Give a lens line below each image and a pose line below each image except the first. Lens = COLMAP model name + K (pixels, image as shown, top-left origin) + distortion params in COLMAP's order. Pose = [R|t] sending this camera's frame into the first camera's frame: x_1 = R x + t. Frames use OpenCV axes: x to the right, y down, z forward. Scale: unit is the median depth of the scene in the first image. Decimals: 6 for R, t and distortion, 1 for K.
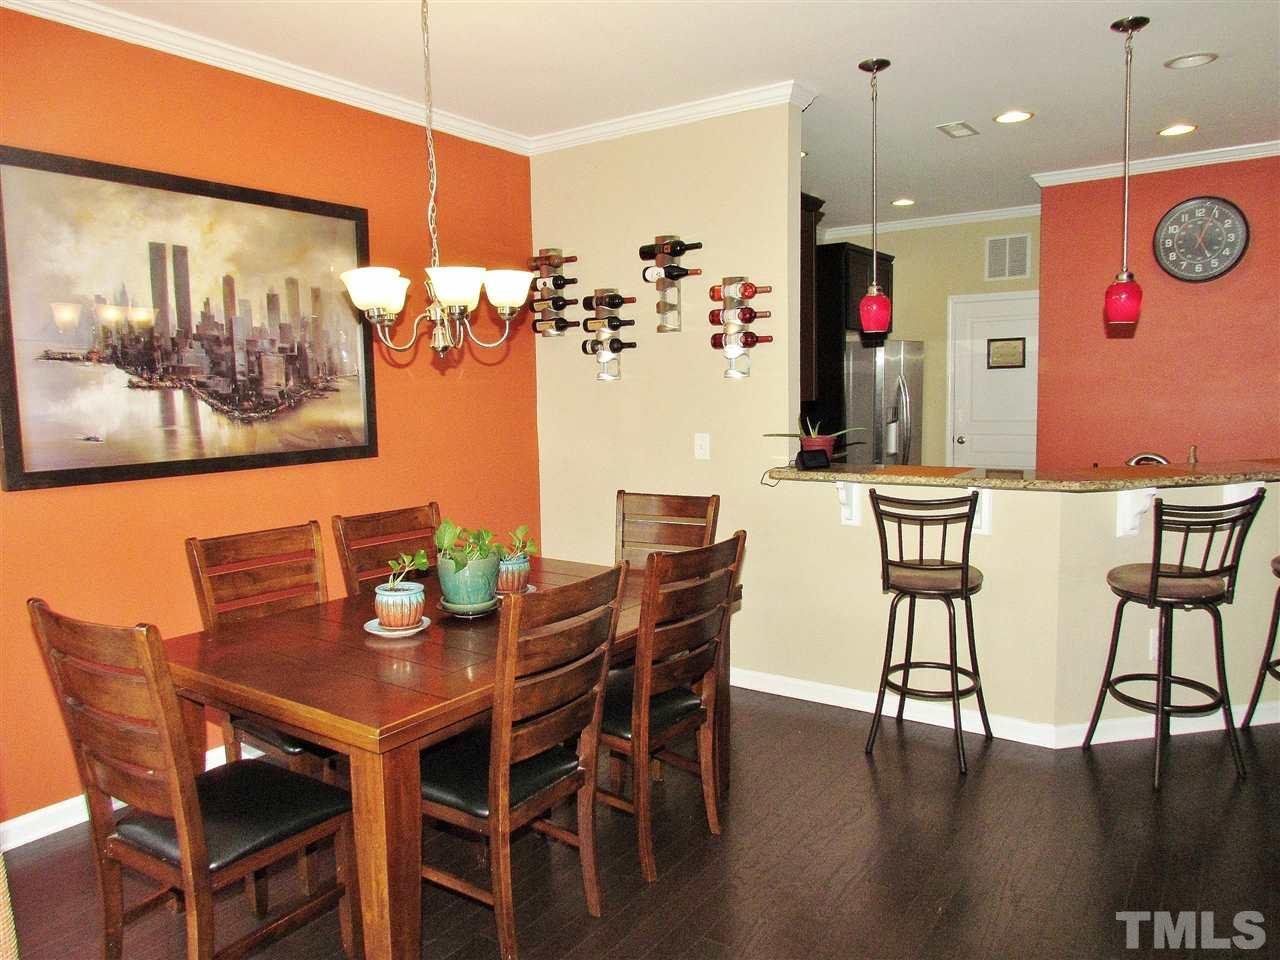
lens RADIAL K [[922.7, 0, 640.0], [0, 922.7, 480.0], [0, 0, 1]] dist [-0.003584, -0.001013]
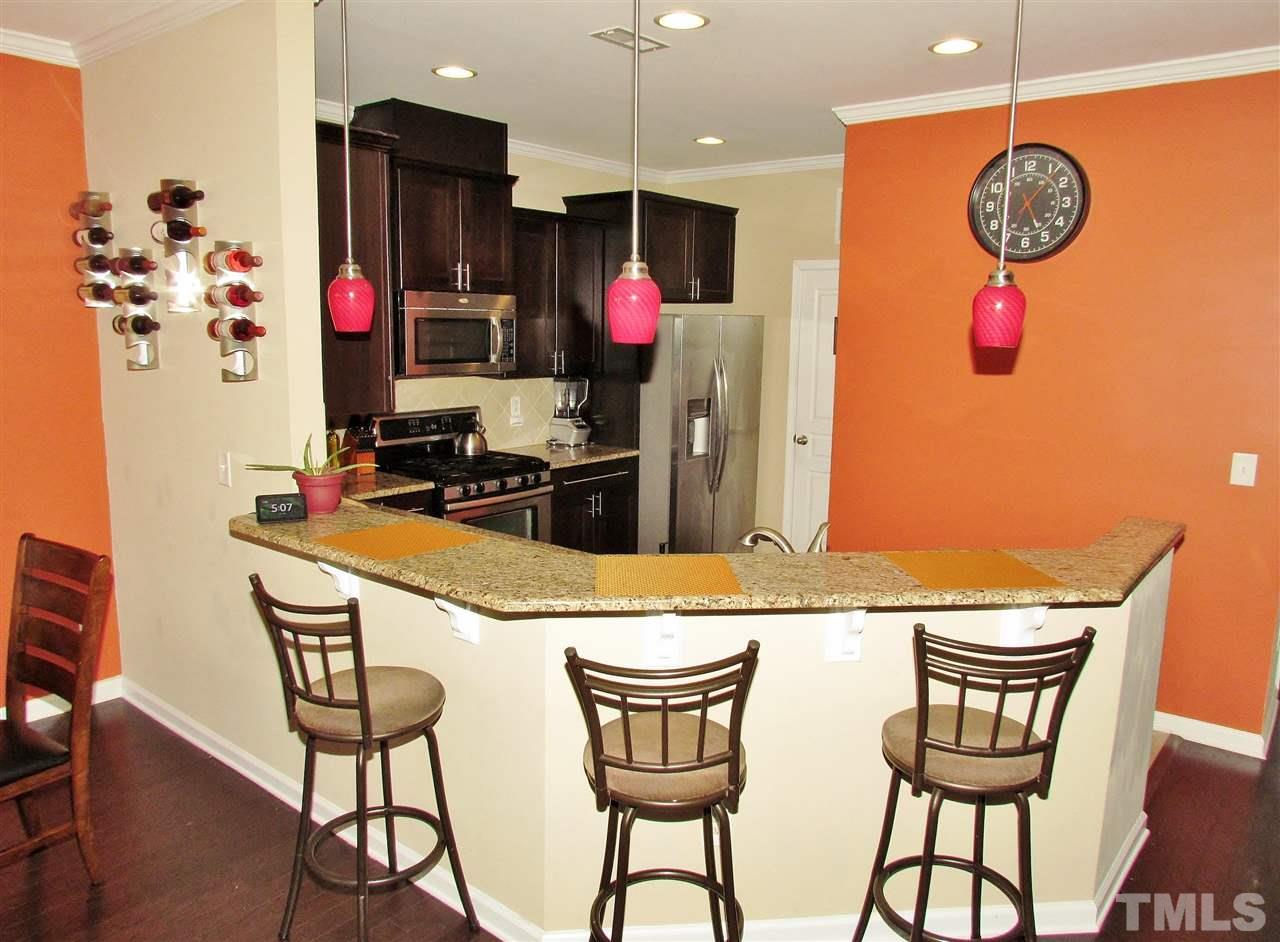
lens RADIAL K [[929.8, 0, 640.0], [0, 929.8, 471.0], [0, 0, 1]] dist [-0.011712, -0.000409]
pose [[0.995424, 0.054501, -0.078491, 0.563521], [-0.049909, 0.996990, 0.059325, -0.117609], [0.081488, -0.055136, 0.995148, 0.350643]]
